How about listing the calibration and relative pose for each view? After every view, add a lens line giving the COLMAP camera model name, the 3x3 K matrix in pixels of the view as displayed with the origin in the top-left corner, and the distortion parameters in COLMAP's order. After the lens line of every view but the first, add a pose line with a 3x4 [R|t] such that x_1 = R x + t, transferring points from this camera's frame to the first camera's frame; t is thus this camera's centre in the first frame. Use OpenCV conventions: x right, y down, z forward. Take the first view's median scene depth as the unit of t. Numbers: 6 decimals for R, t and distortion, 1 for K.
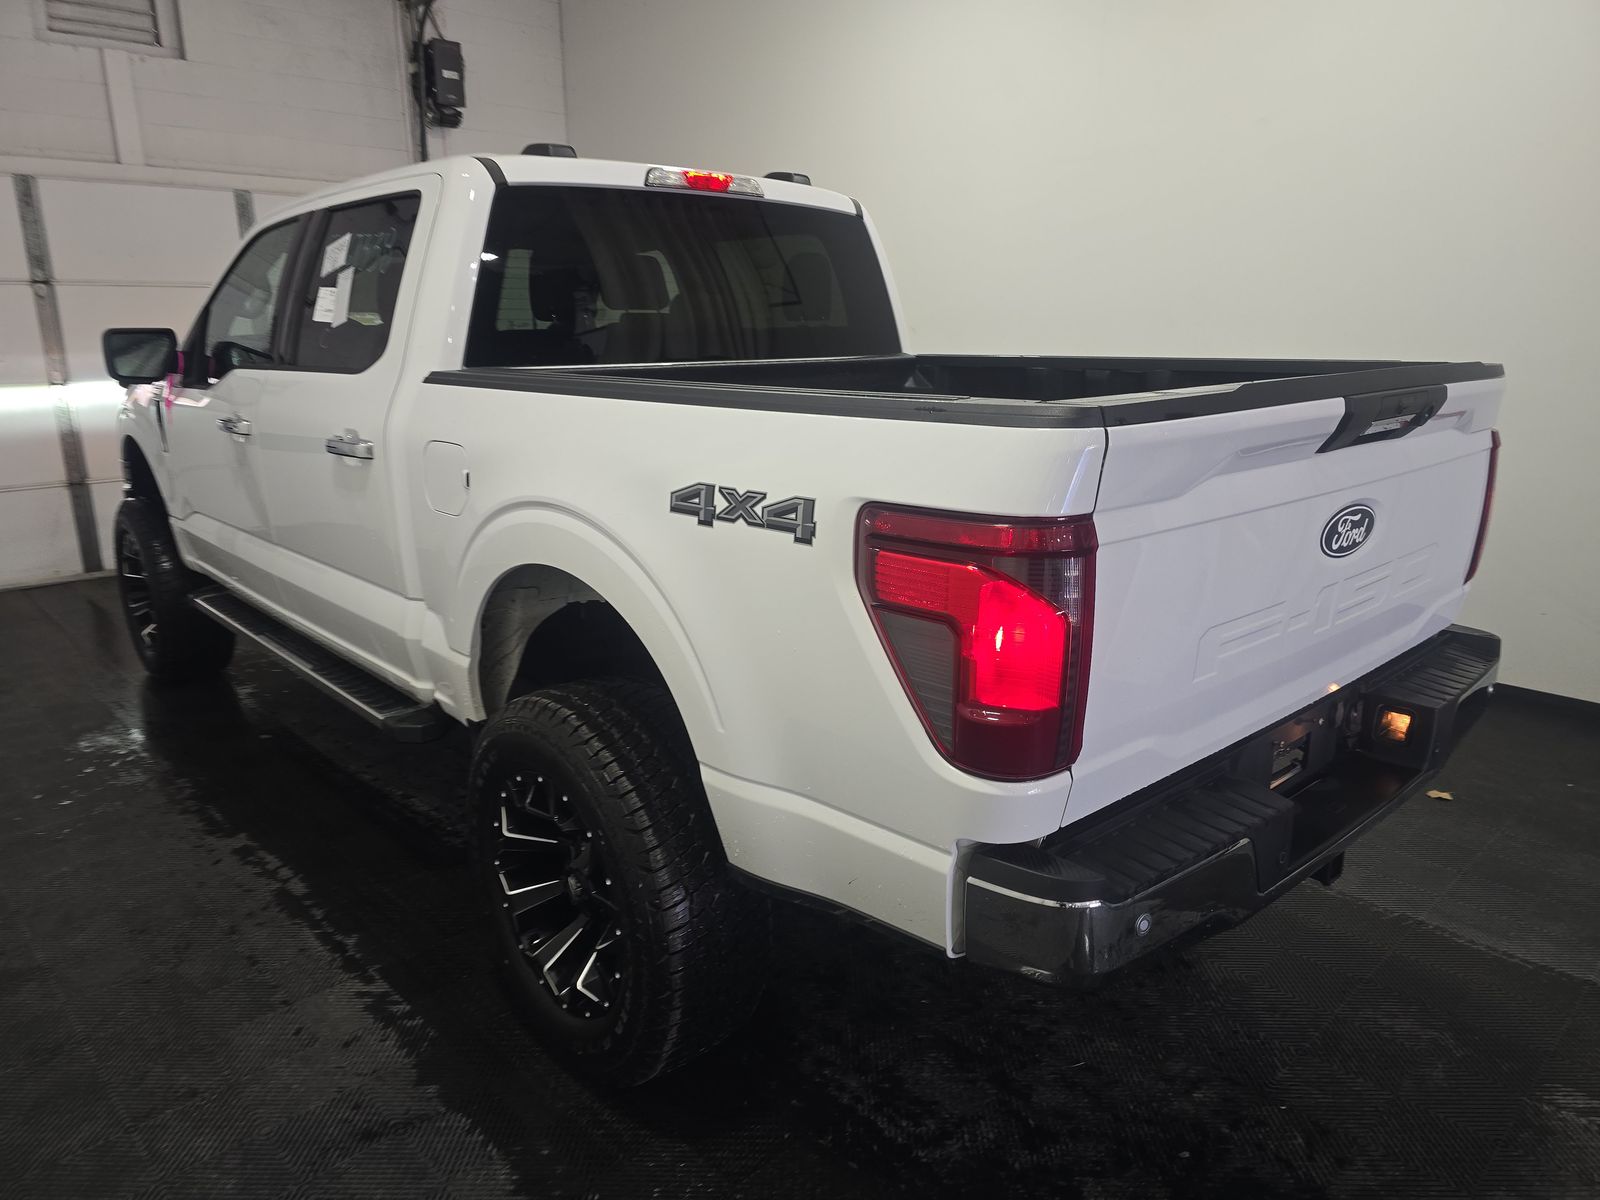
lens RADIAL K [[1062.6, 0, 805.1], [0, 1062.6, 606.8], [0, 0, 1]] dist [0.036633, -0.033806]
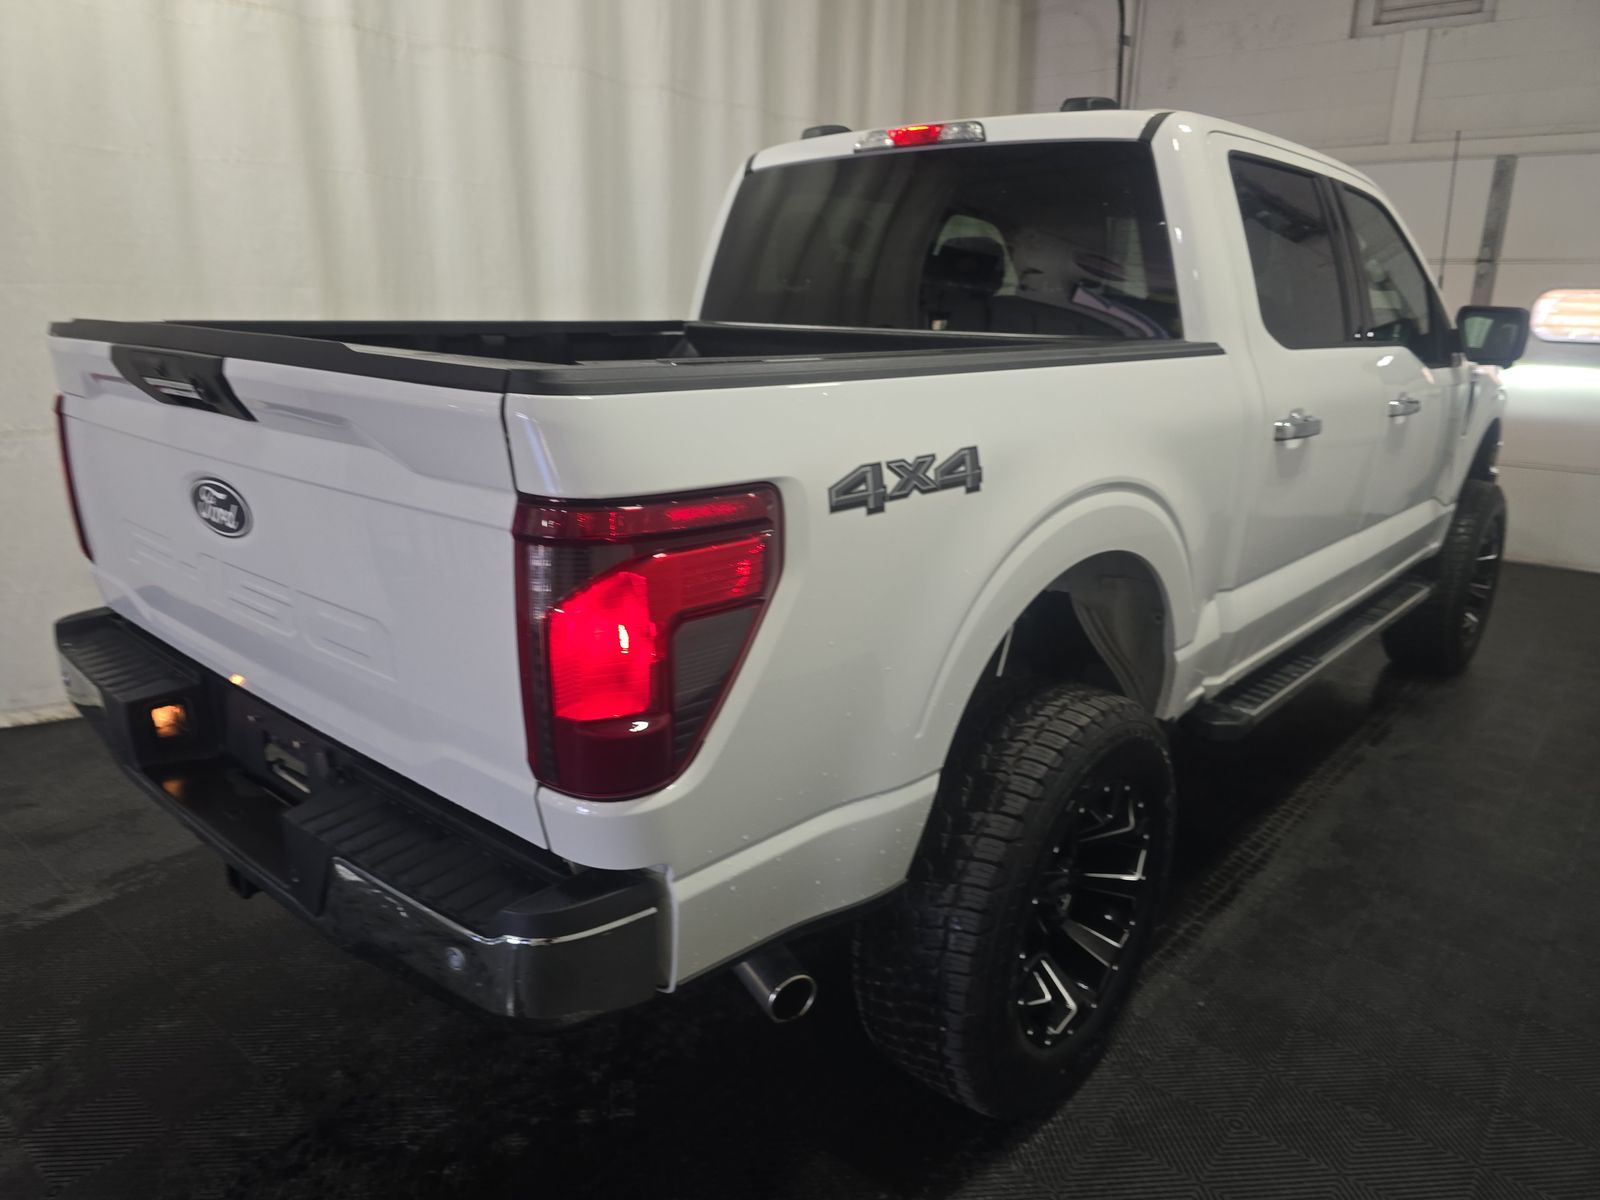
lens RADIAL K [[1086.3, 0, 832.0], [0, 1086.3, 599.0], [0, 0, 1]] dist [0.092588, -0.099228]
pose [[0.135224, 0.270462, -0.953187, 0.766794], [-0.273955, 0.934725, 0.226359, -0.182500], [0.952189, 0.230521, 0.200491, 0.693965]]
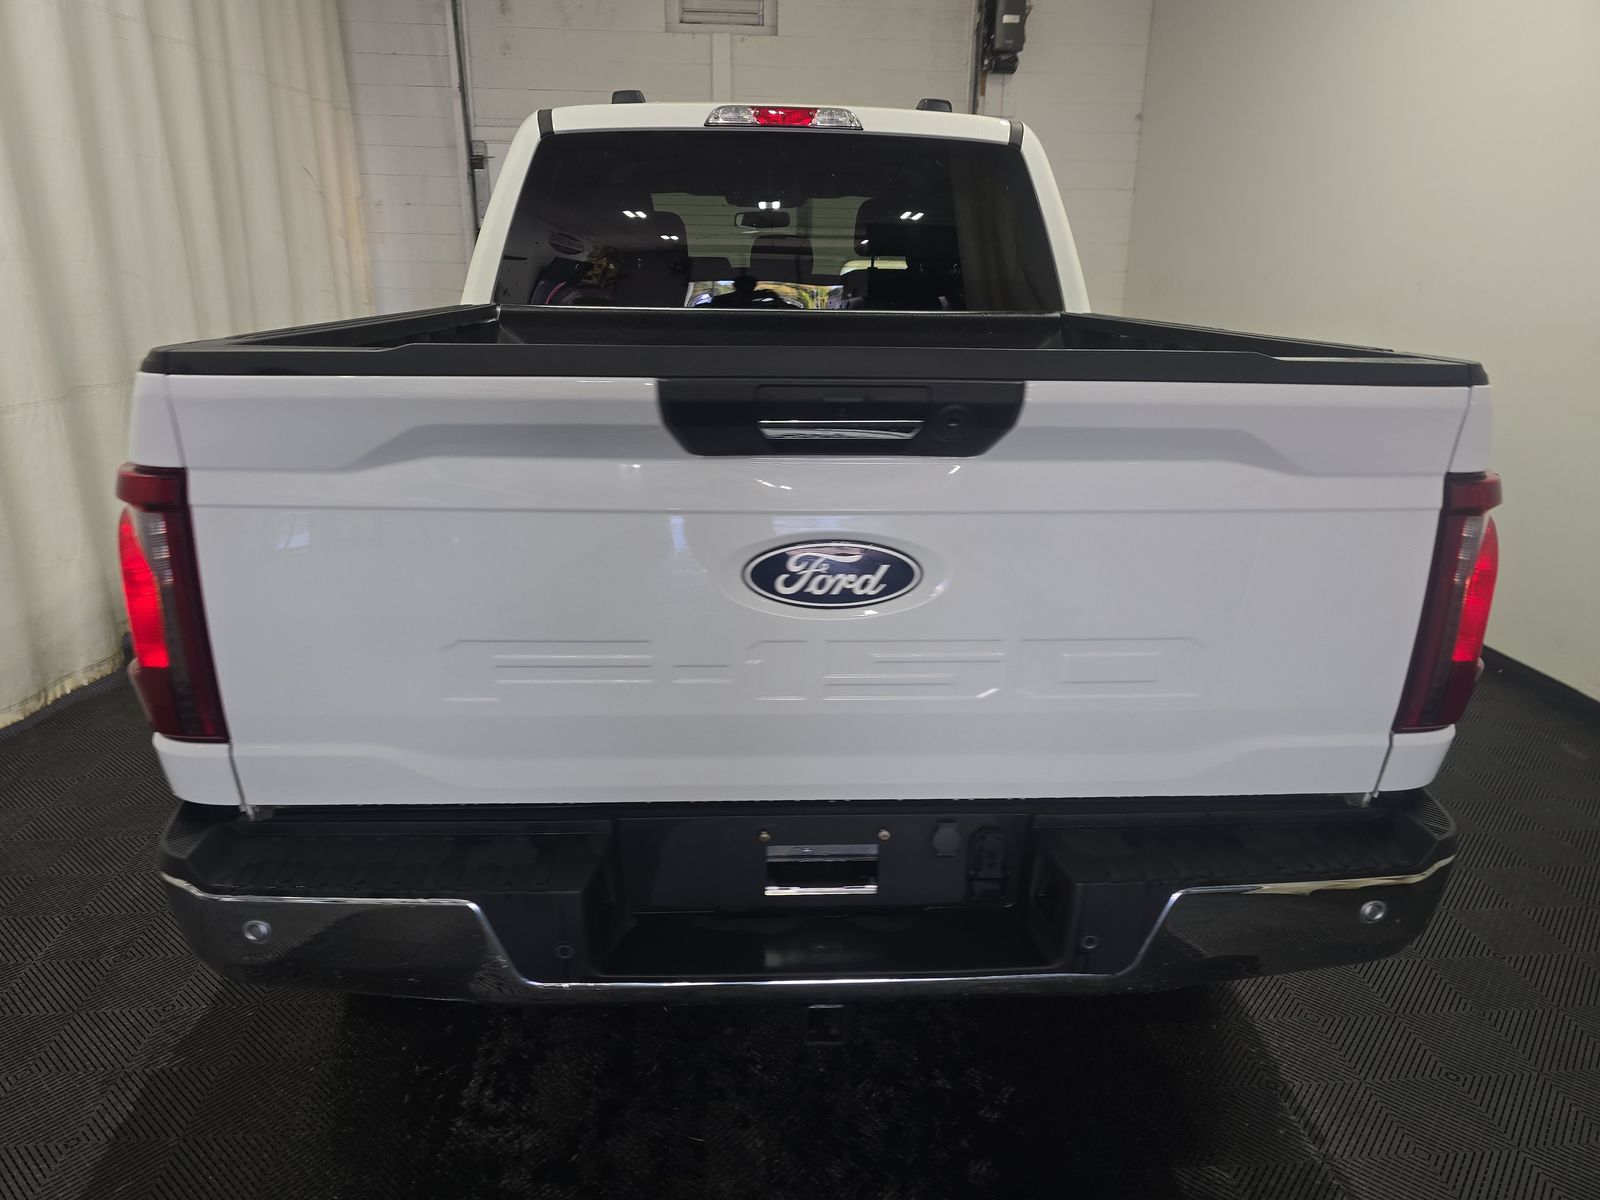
lens RADIAL K [[1062.6, 0, 805.1], [0, 1062.6, 606.8], [0, 0, 1]] dist [0.036633, -0.033806]
pose [[0.778310, 0.204940, -0.593492, 0.475517], [-0.180053, 0.978383, 0.101725, -0.061368], [0.601510, 0.027686, 0.798385, 0.222854]]
